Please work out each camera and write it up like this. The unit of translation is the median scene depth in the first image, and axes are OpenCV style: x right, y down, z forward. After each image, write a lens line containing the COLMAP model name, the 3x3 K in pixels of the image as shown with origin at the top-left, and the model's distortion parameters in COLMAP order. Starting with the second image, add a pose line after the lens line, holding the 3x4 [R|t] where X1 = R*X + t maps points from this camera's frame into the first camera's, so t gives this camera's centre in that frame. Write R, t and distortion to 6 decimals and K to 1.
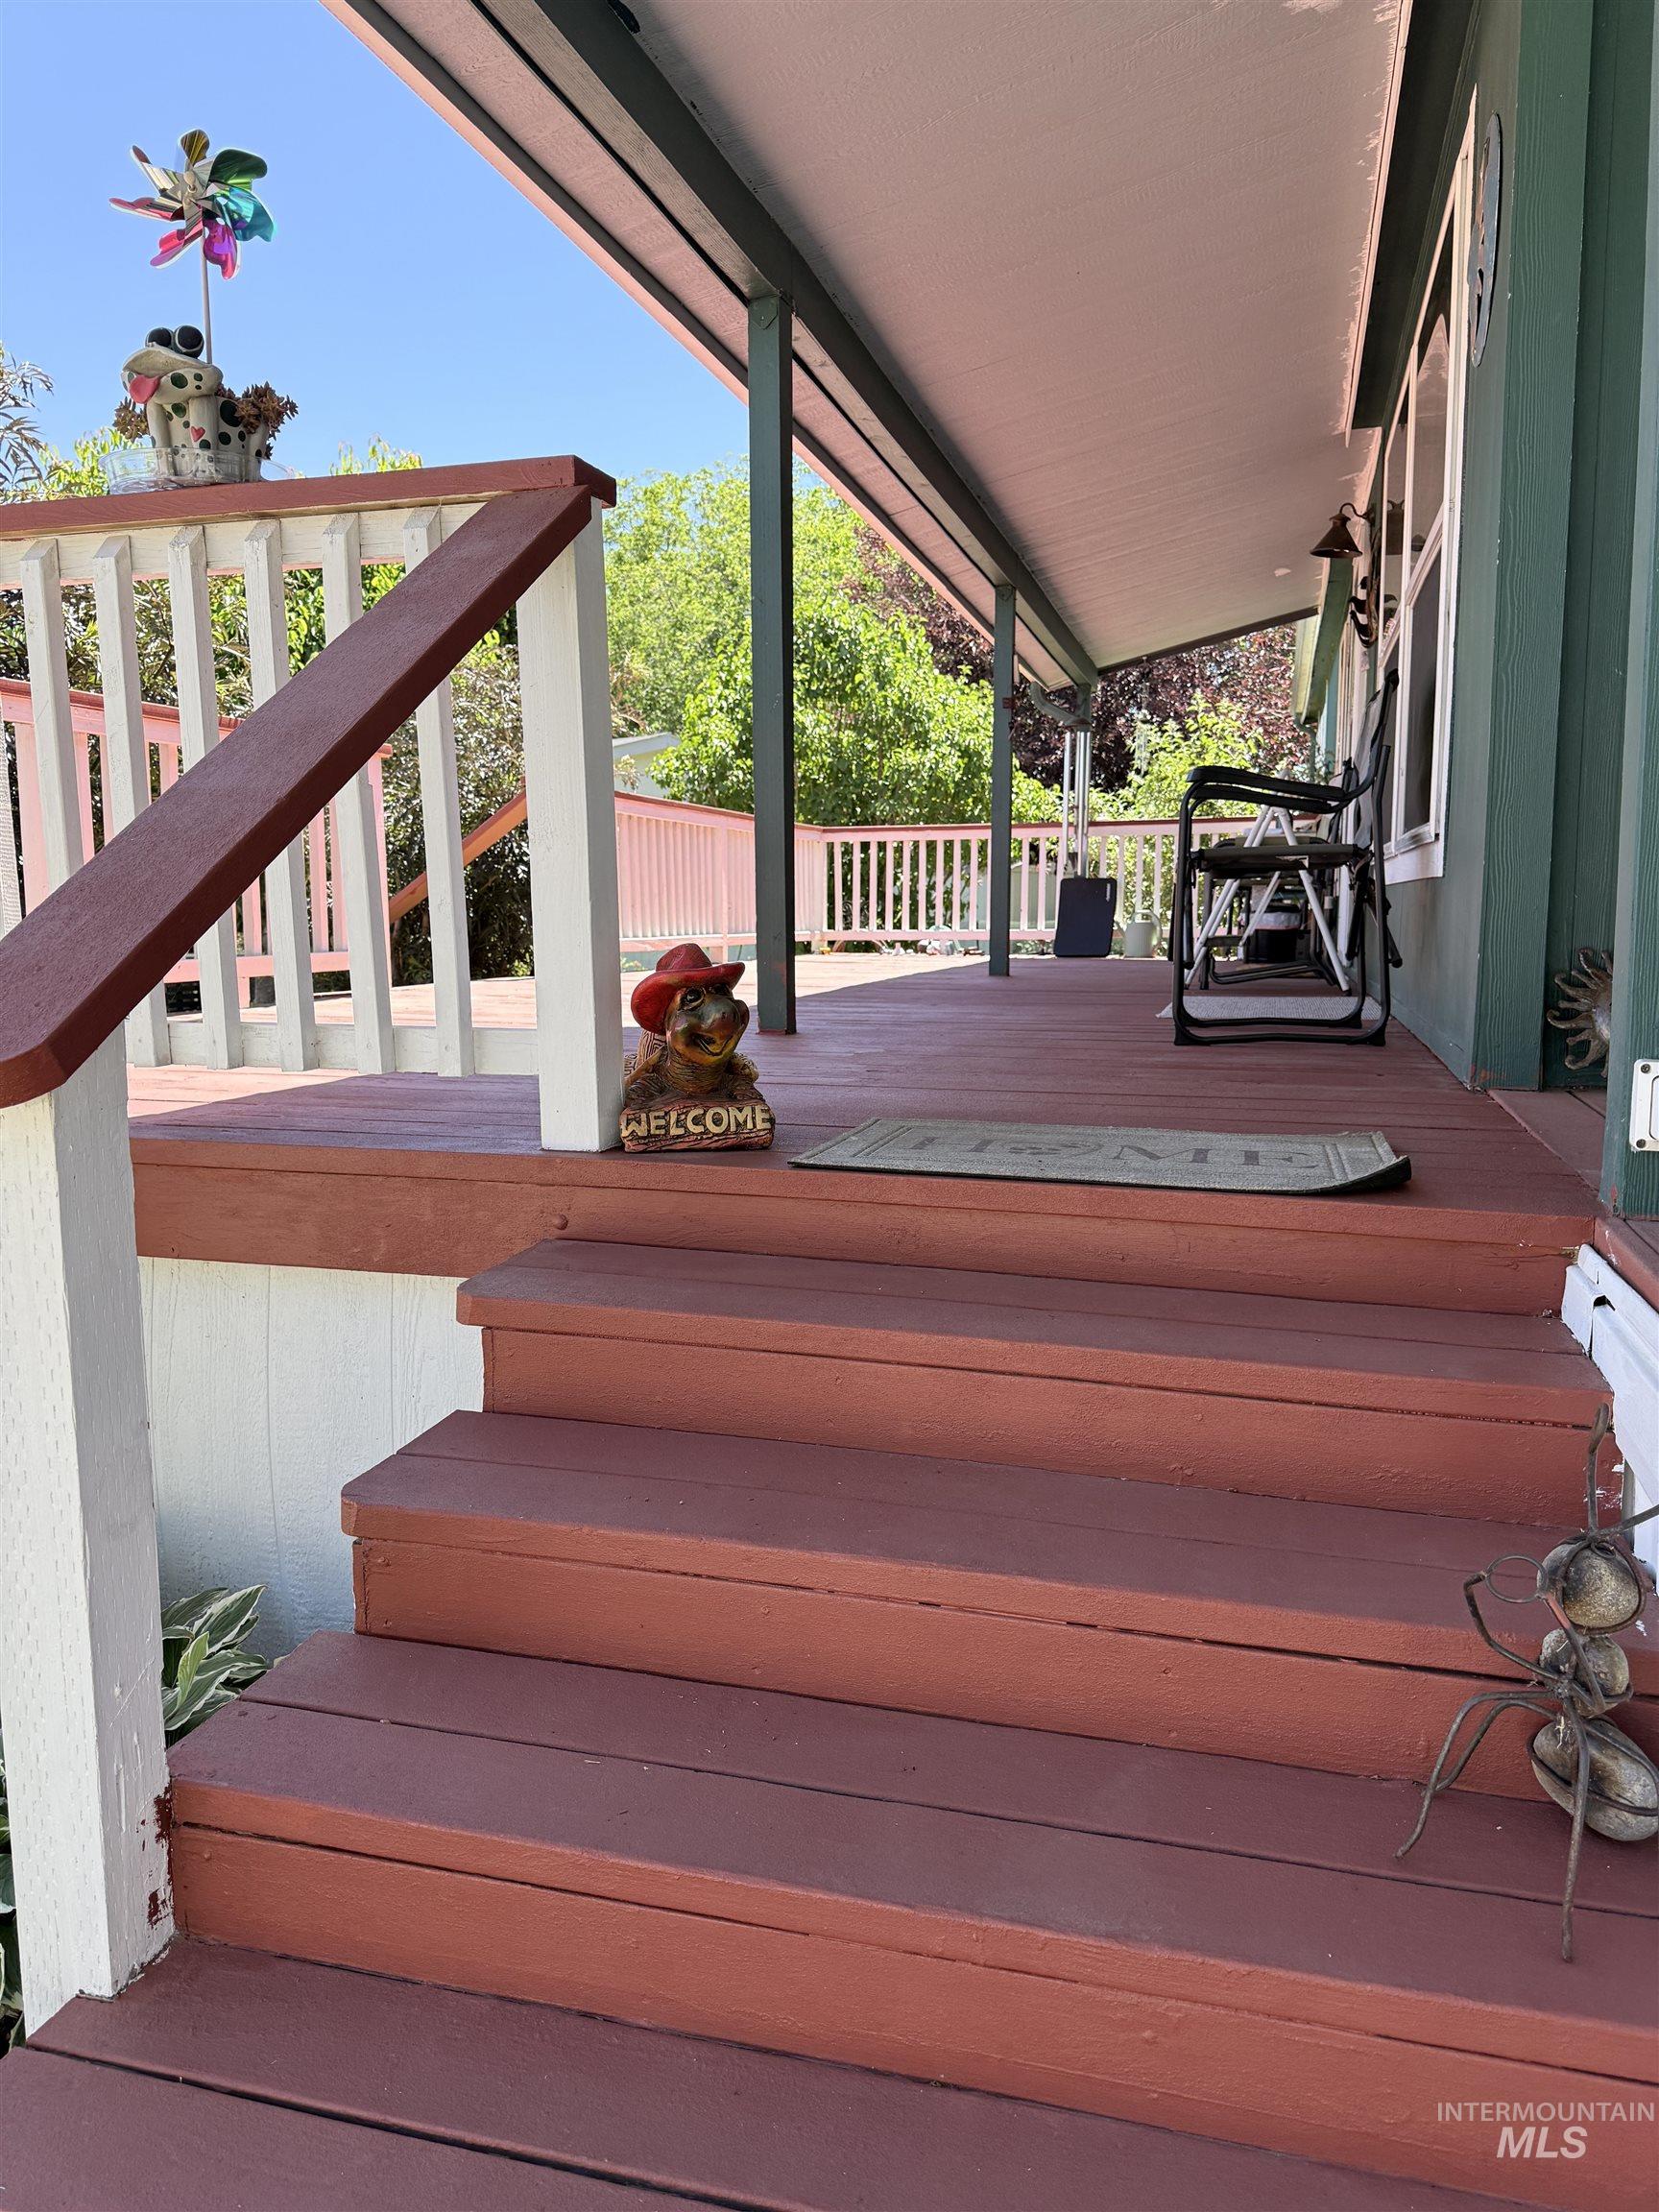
lens RADIAL K [[1563.7, 0, 828.0], [0, 1563.7, 1111.2], [0, 0, 1]] dist [0.047298, -0.025349]
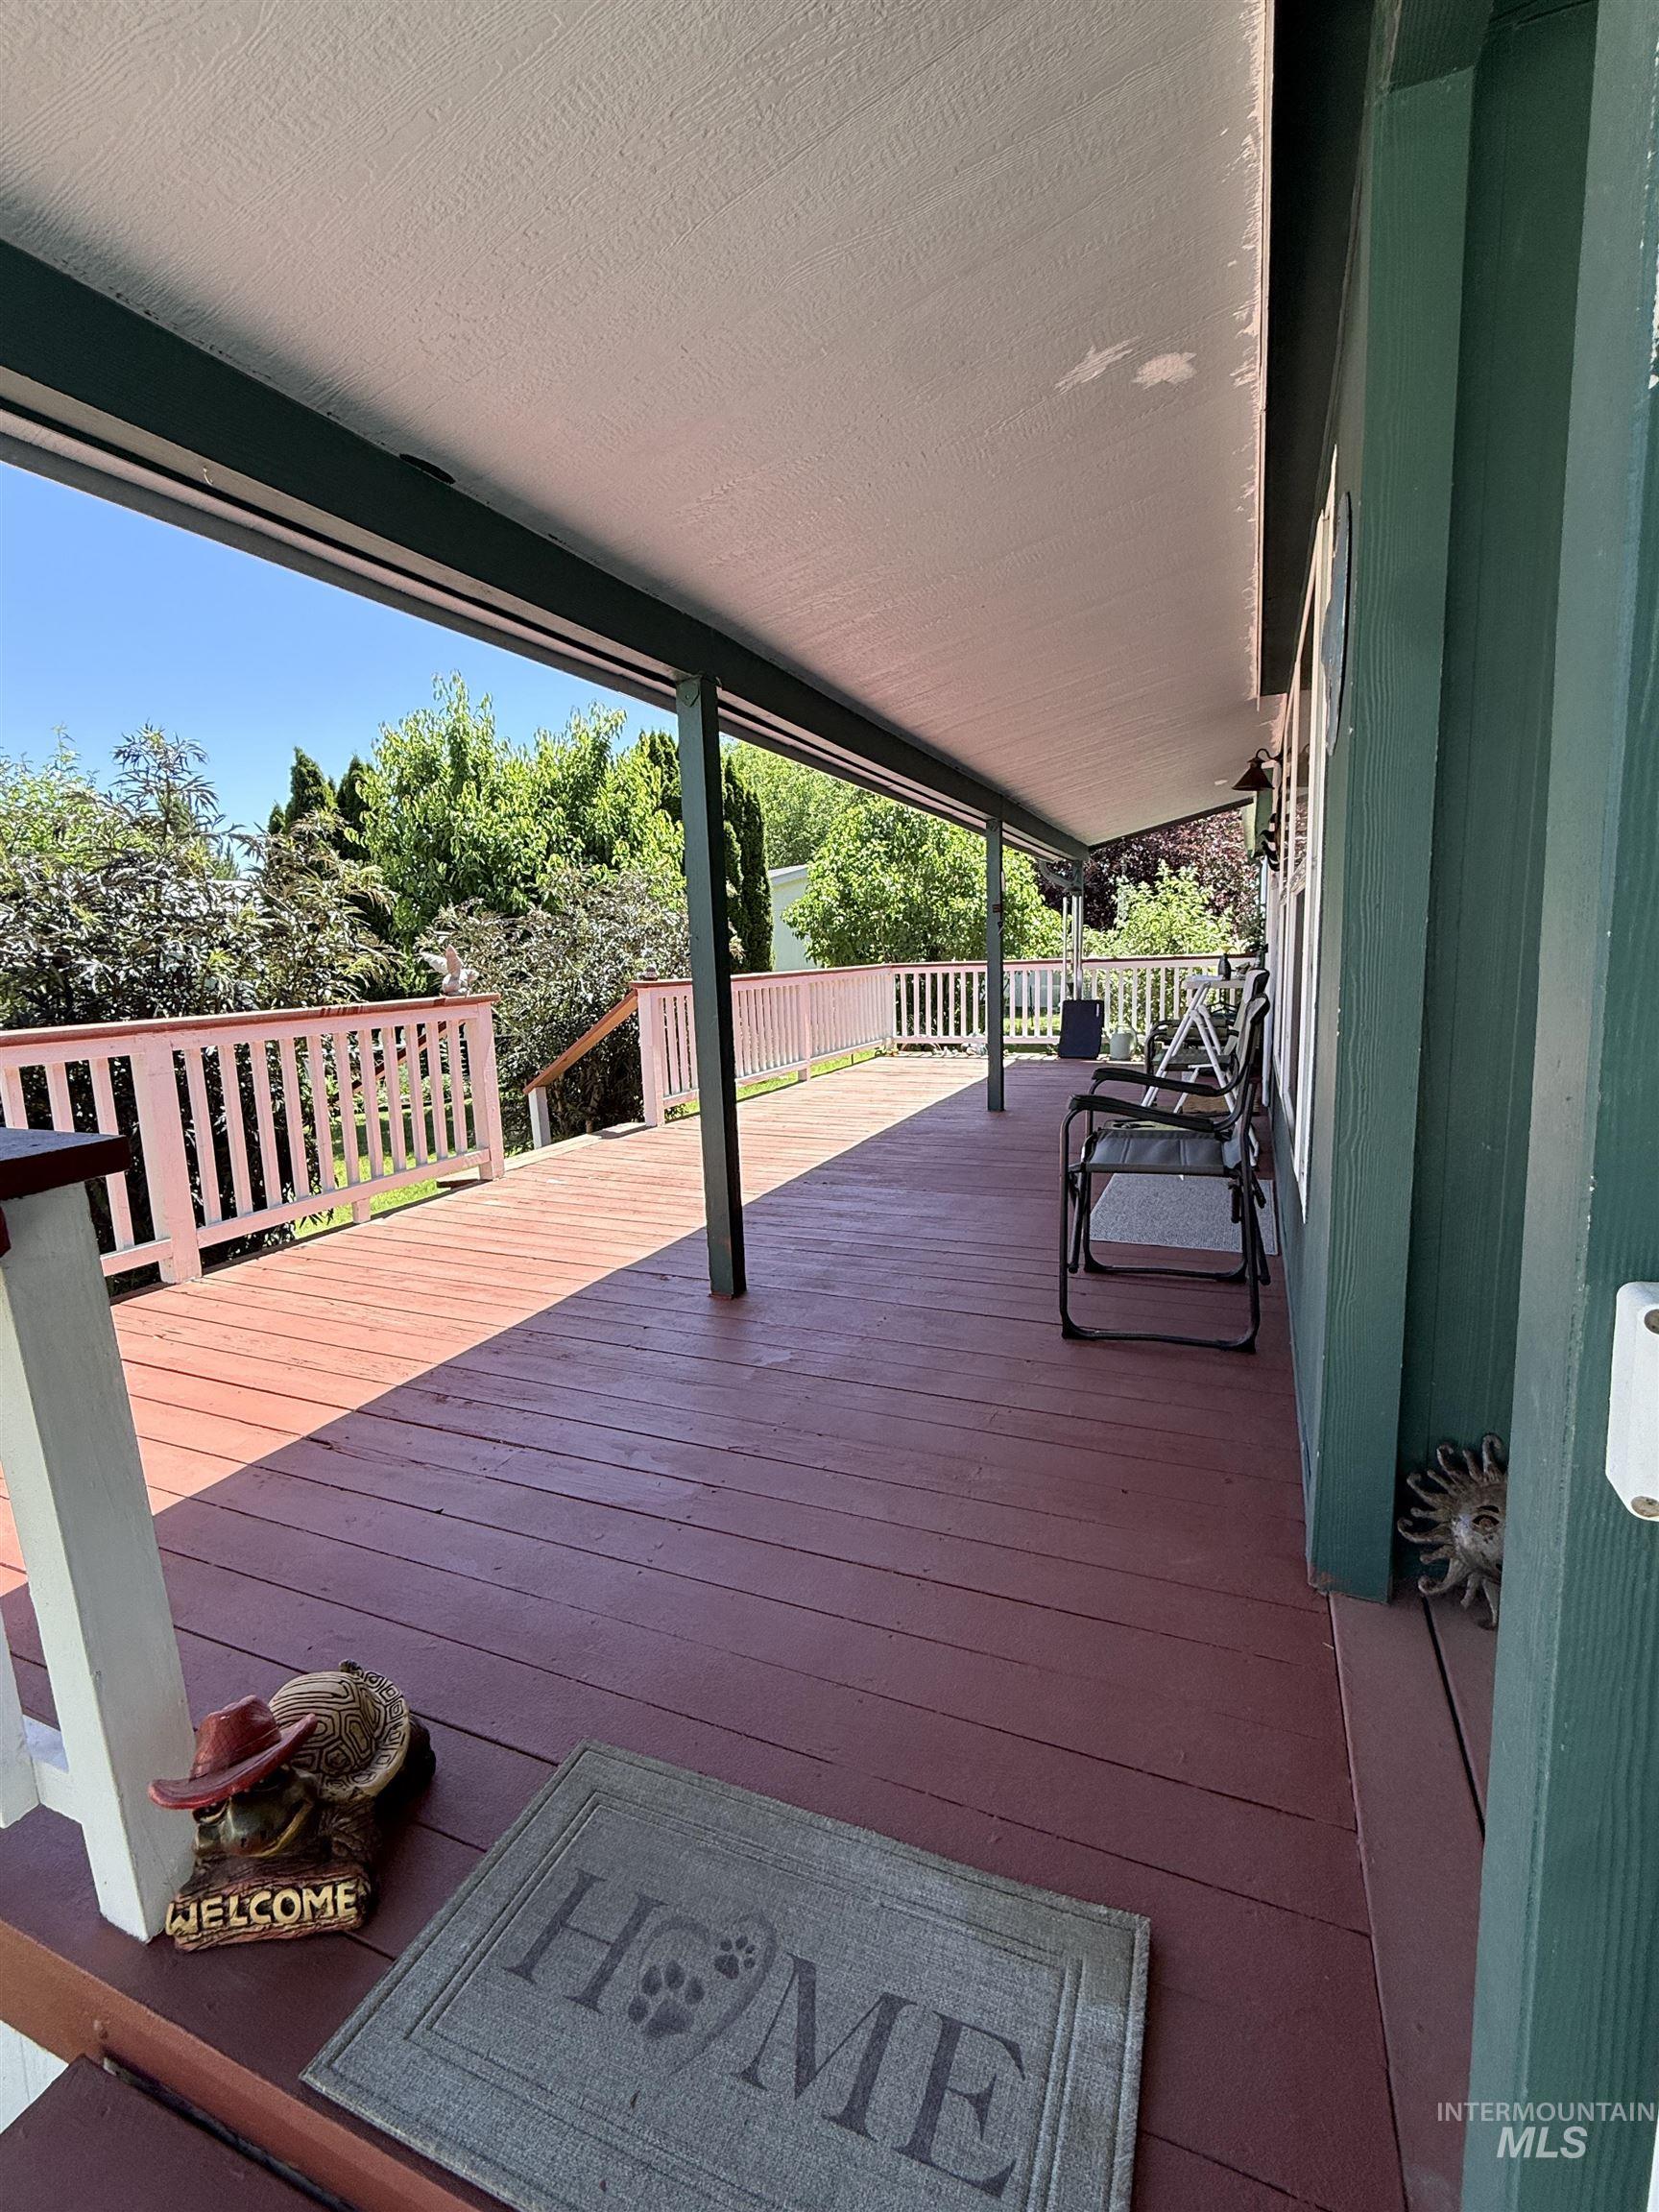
lens RADIAL K [[979.5, 0, 838.6], [0, 979.5, 1108.1], [0, 0, 1]] dist [0.001710, 0.000105]
pose [[0.992073, -0.009910, -0.125274, 0.061037], [0.015131, 0.999053, 0.040795, -0.092460], [0.124751, -0.042367, 0.991283, 0.120141]]
